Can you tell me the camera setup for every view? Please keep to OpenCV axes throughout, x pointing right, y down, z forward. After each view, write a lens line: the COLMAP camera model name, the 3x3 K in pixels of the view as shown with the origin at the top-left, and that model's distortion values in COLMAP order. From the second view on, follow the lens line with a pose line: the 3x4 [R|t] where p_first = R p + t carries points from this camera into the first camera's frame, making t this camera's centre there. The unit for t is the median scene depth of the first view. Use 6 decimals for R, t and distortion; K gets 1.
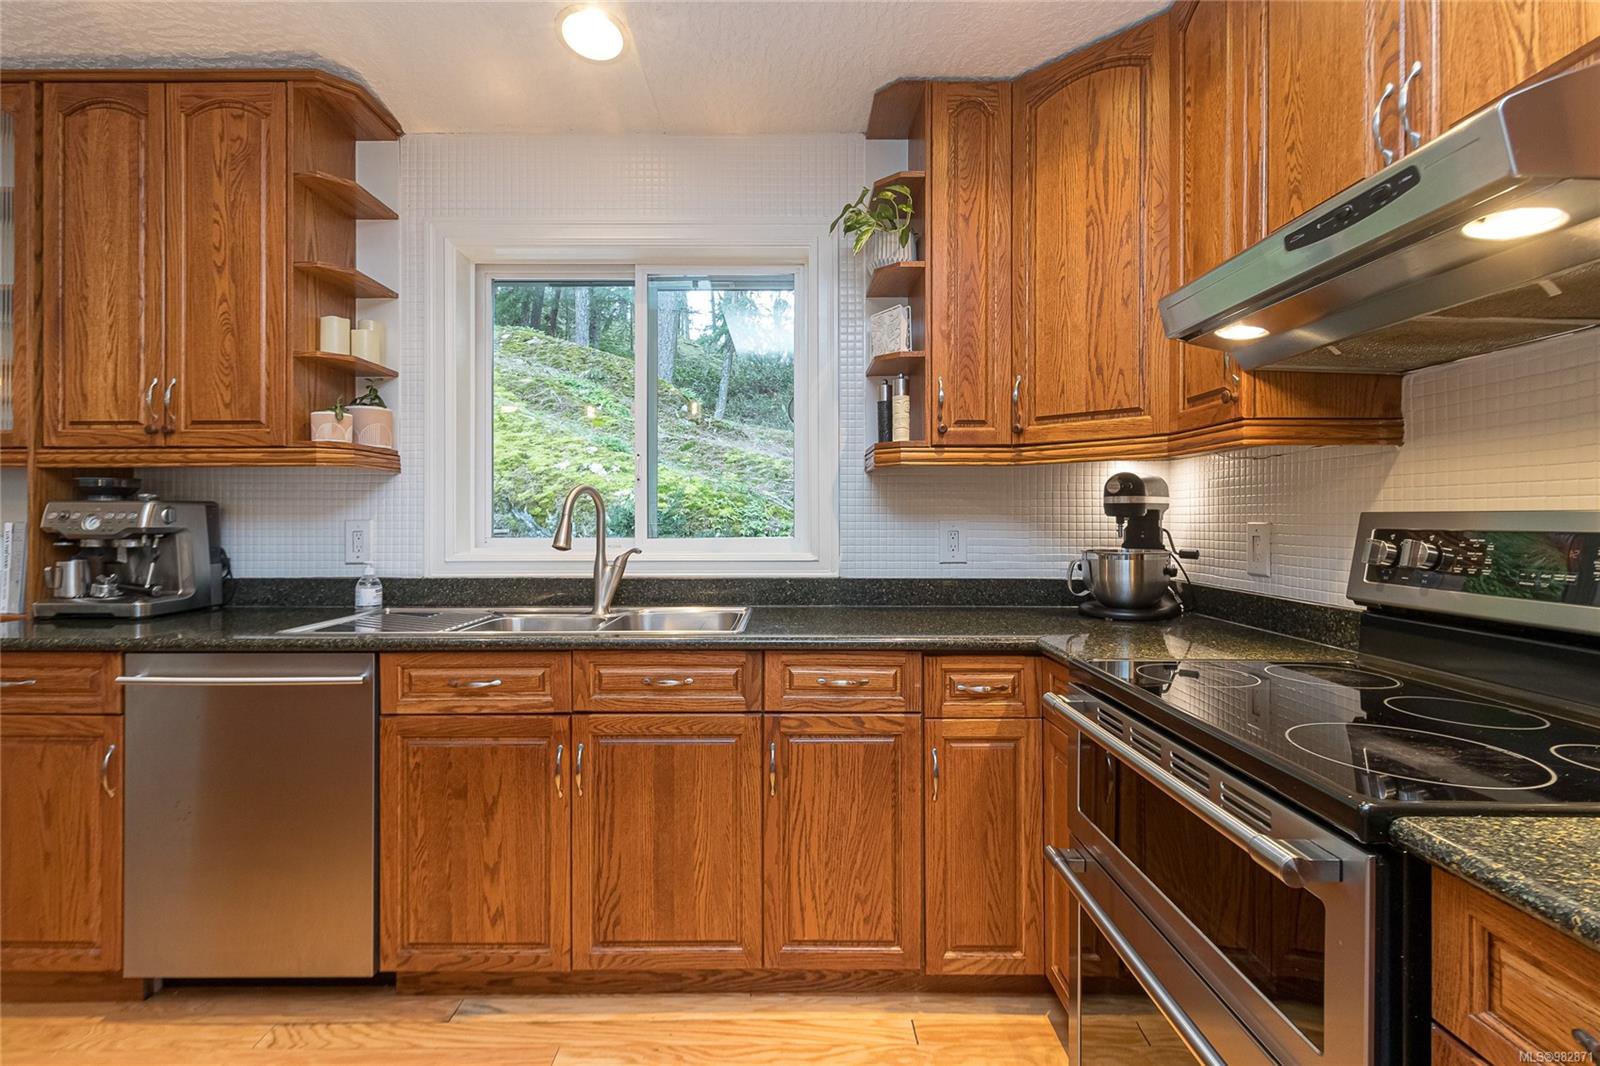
lens RADIAL K [[740.8, 0, 791.5], [0, 740.8, 516.1], [0, 0, 1]] dist [0.000683, 0.000249]
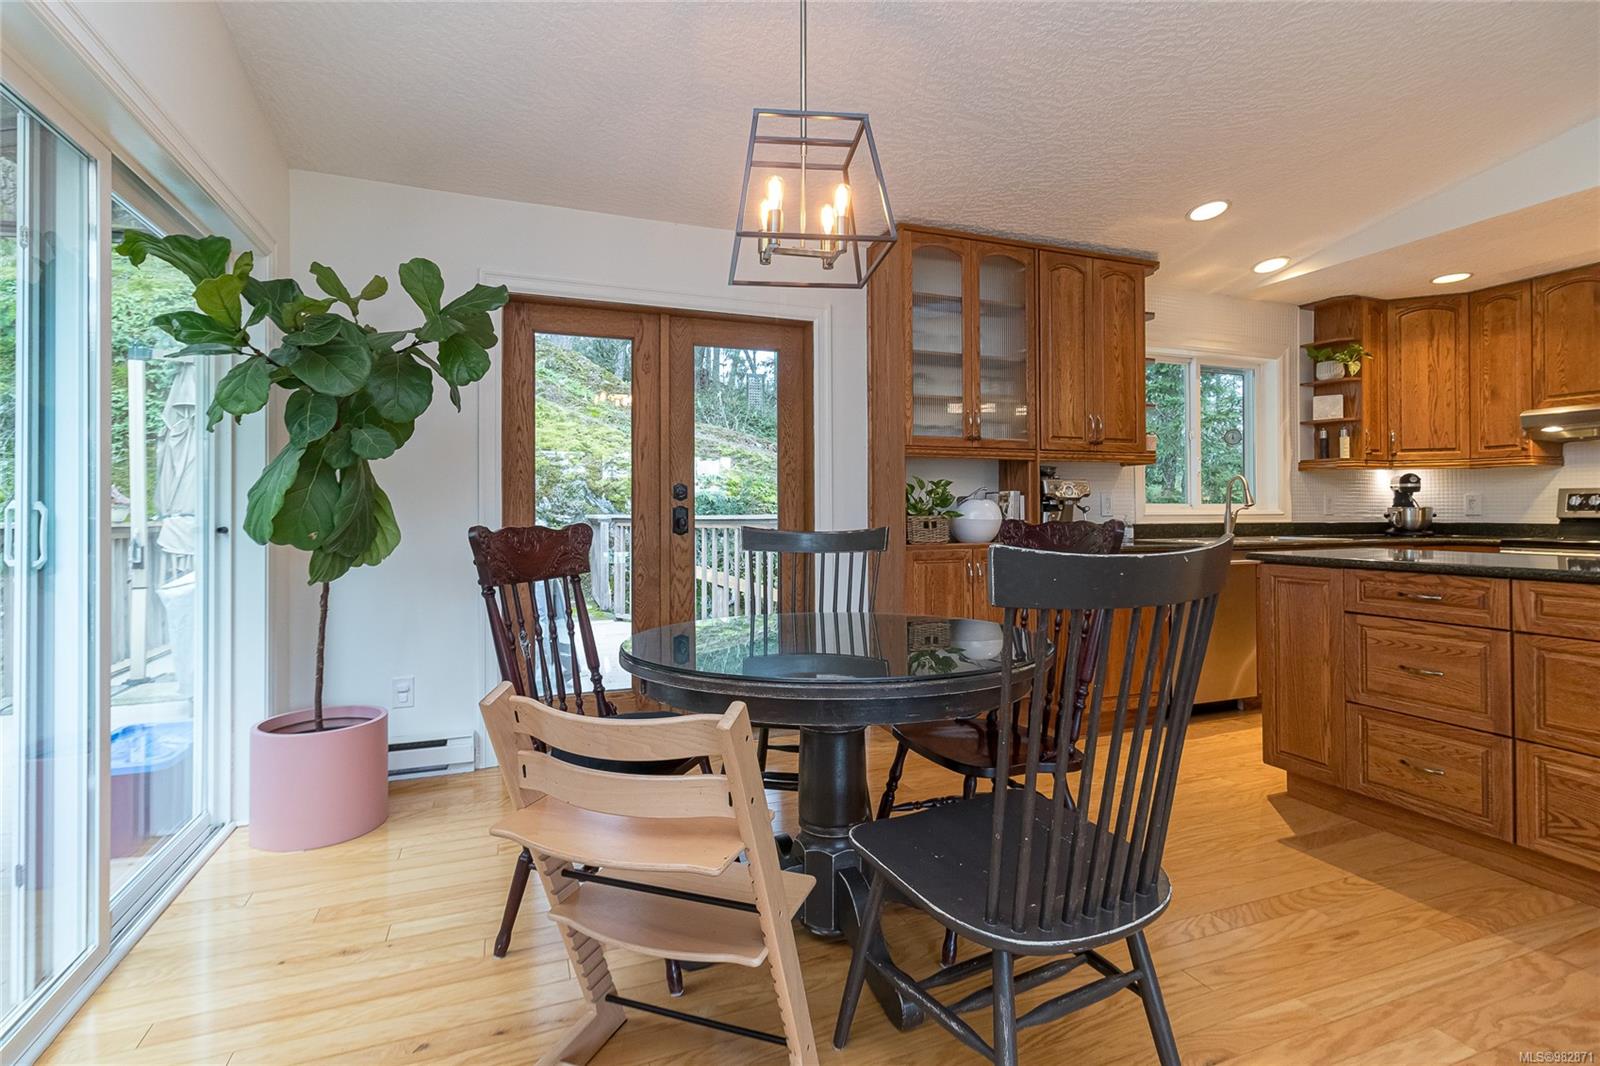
lens RADIAL K [[754.3, 0, 795.1], [0, 754.3, 503.1], [0, 0, 1]] dist [0.001333, -0.000122]
pose [[0.933259, 0.002888, 0.359192, -2.242891], [0.000636, 0.999953, -0.009691, 0.056447], [-0.359203, 0.009273, 0.933213, -0.513337]]
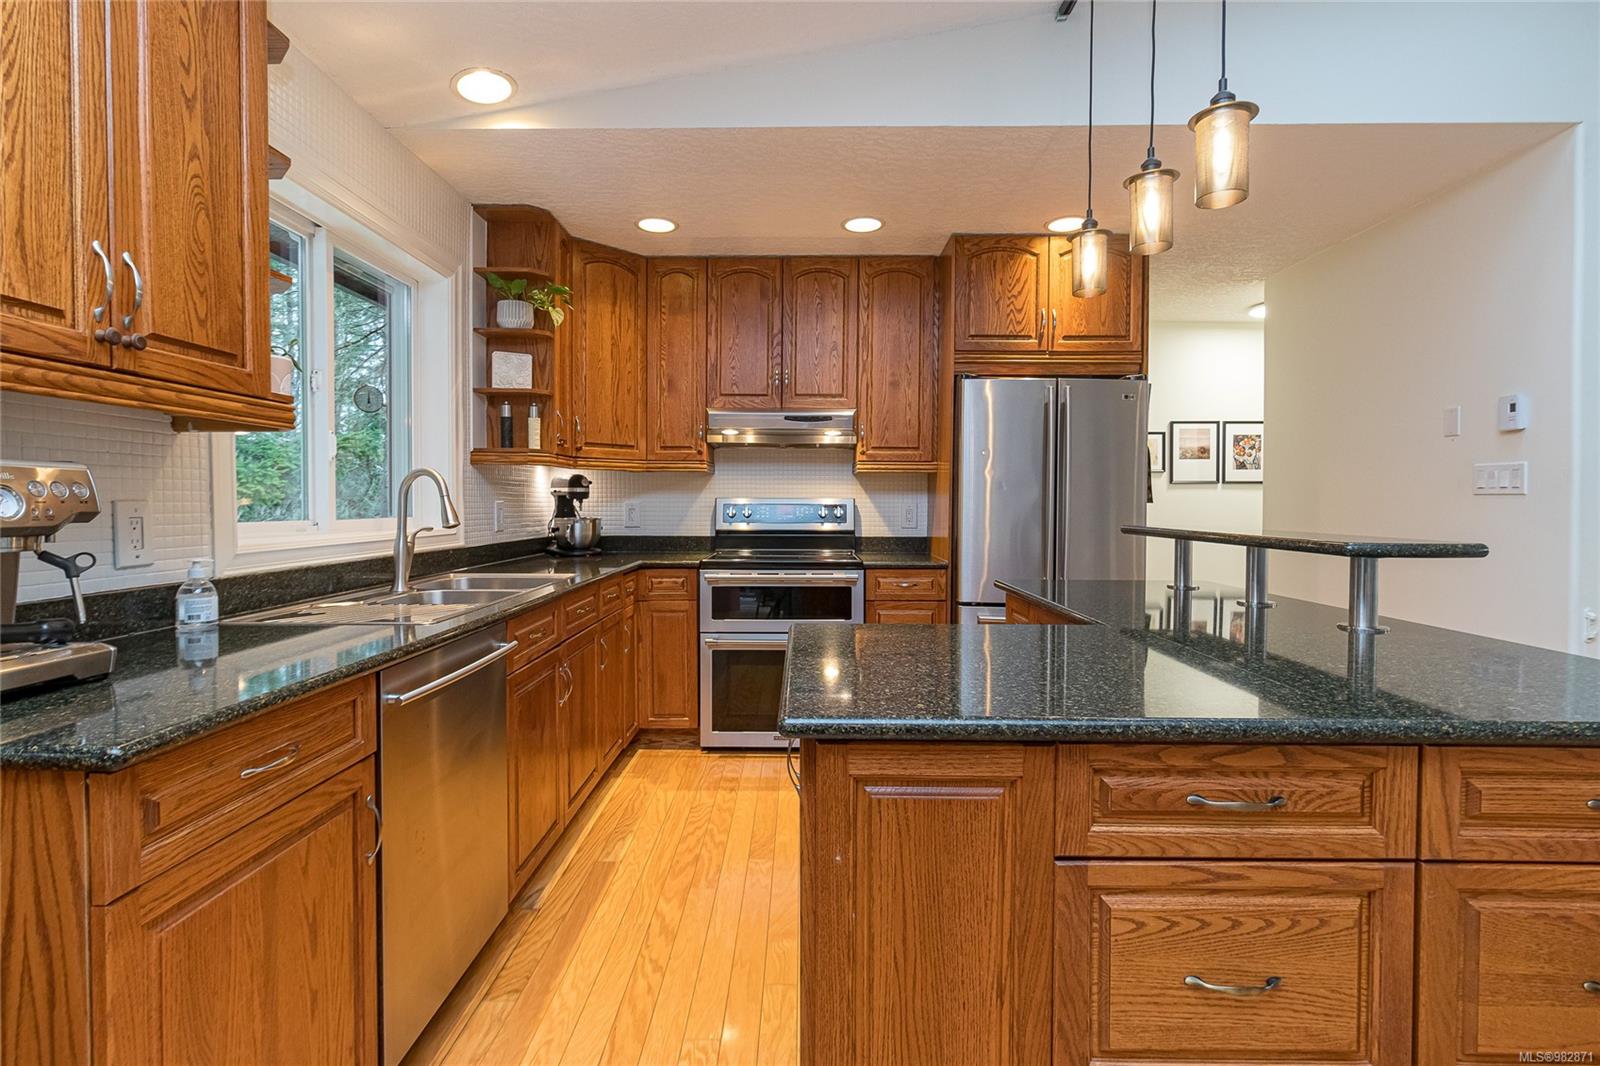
lens RADIAL K [[759.1, 0, 795.9], [0, 759.1, 517.1], [0, 0, 1]] dist [0.000863, 0.000479]
pose [[0.012357, -0.019355, 0.999736, -1.422037], [-0.004590, 0.999801, 0.019413, 0.006273], [-0.999913, -0.004829, 0.012265, 0.470477]]
